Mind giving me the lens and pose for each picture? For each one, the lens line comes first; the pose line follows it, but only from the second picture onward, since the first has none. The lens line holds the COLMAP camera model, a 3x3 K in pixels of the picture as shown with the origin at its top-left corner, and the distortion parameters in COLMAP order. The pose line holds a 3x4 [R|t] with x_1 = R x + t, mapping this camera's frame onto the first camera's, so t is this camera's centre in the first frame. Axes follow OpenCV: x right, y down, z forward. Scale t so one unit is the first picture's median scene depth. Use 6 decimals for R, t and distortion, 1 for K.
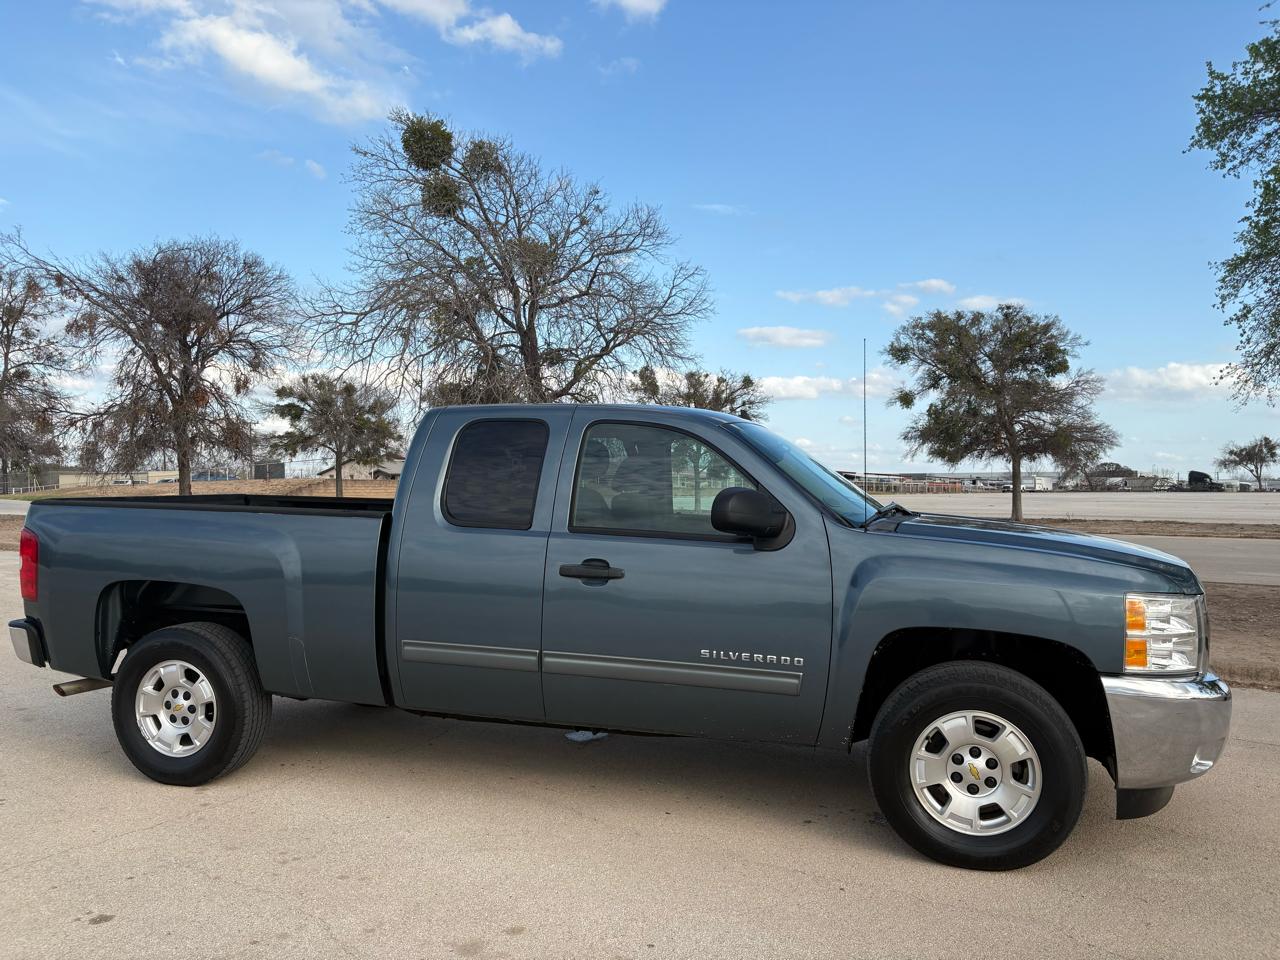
lens RADIAL K [[976.0, 0, 635.8], [0, 976.0, 484.2], [0, 0, 1]] dist [0.018680, -0.002909]
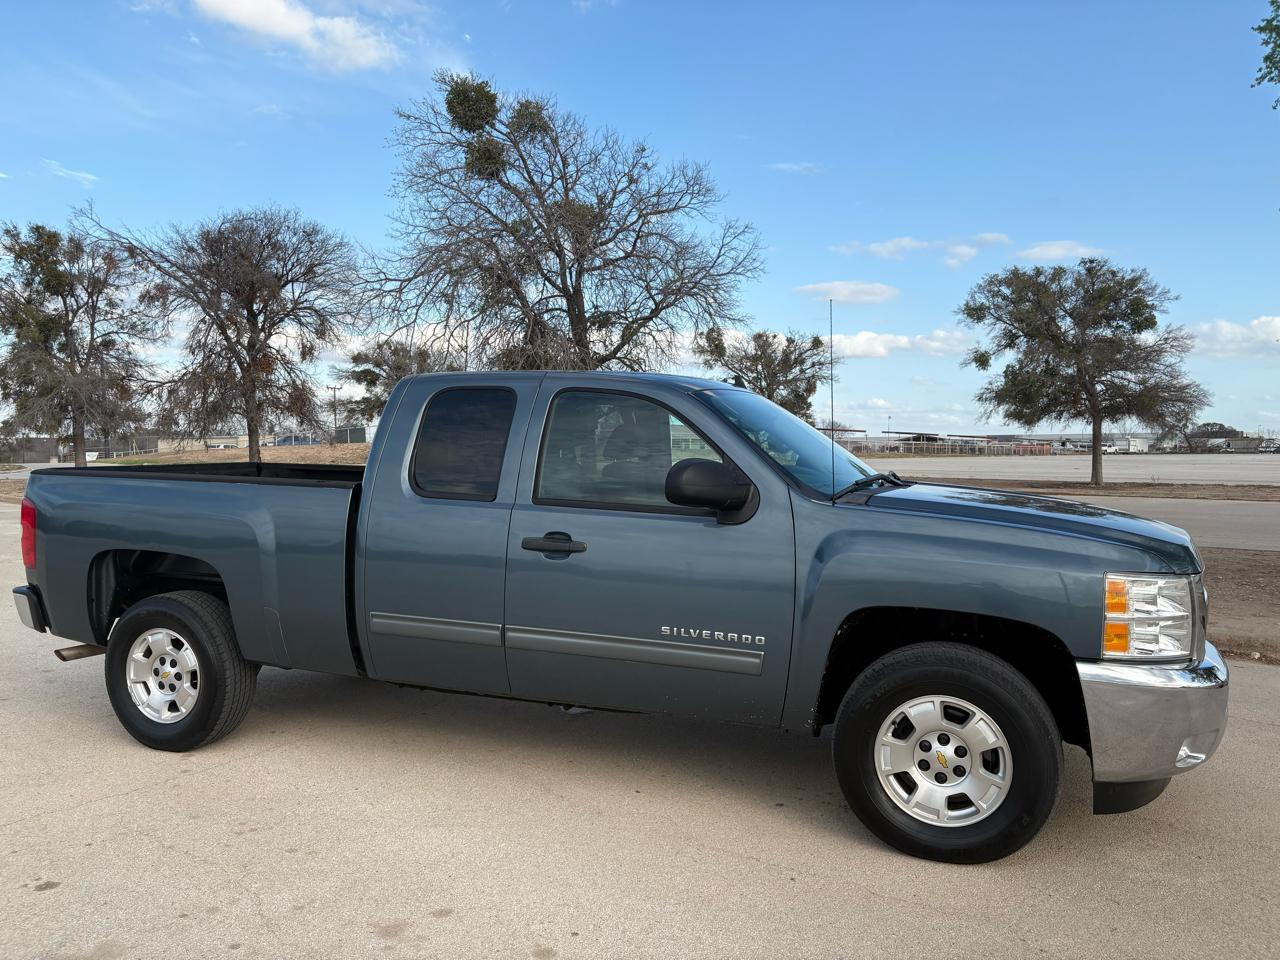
lens RADIAL K [[976.6, 0, 636.9], [0, 976.6, 483.5], [0, 0, 1]] dist [0.017789, -0.001841]
pose [[0.996804, 0.000275, -0.079882, 0.031968], [0.002697, 0.999308, 0.037094, -0.001925], [0.079837, -0.037190, 0.996114, 0.011854]]
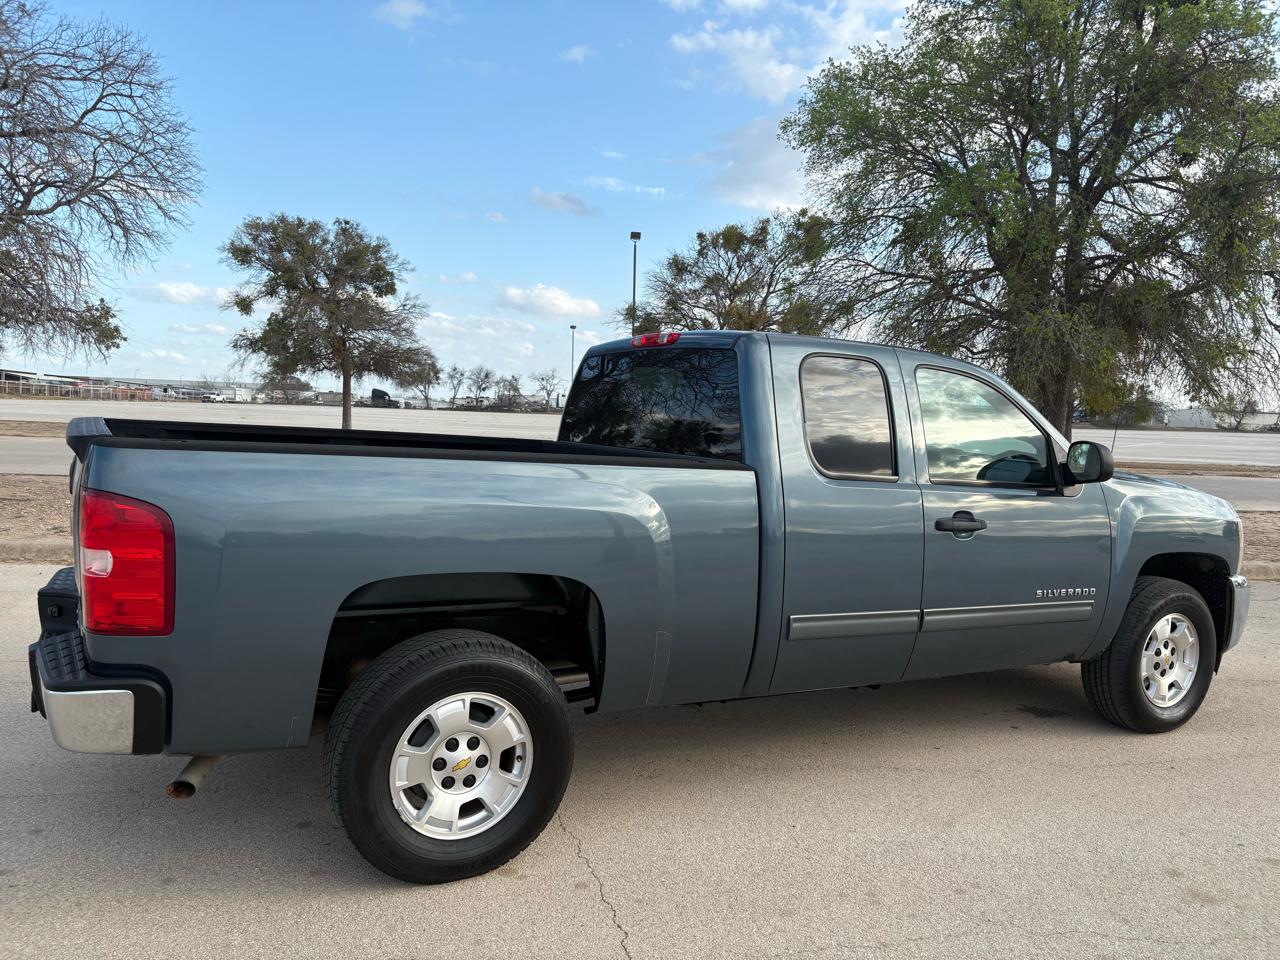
lens RADIAL K [[976.8, 0, 642.4], [0, 976.8, 487.5], [0, 0, 1]] dist [0.006679, -0.001028]
pose [[0.689799, -0.028689, 0.723433, -0.271665], [-0.039932, 0.996186, 0.077580, -0.002867], [-0.722899, -0.082403, 0.686022, 0.156043]]
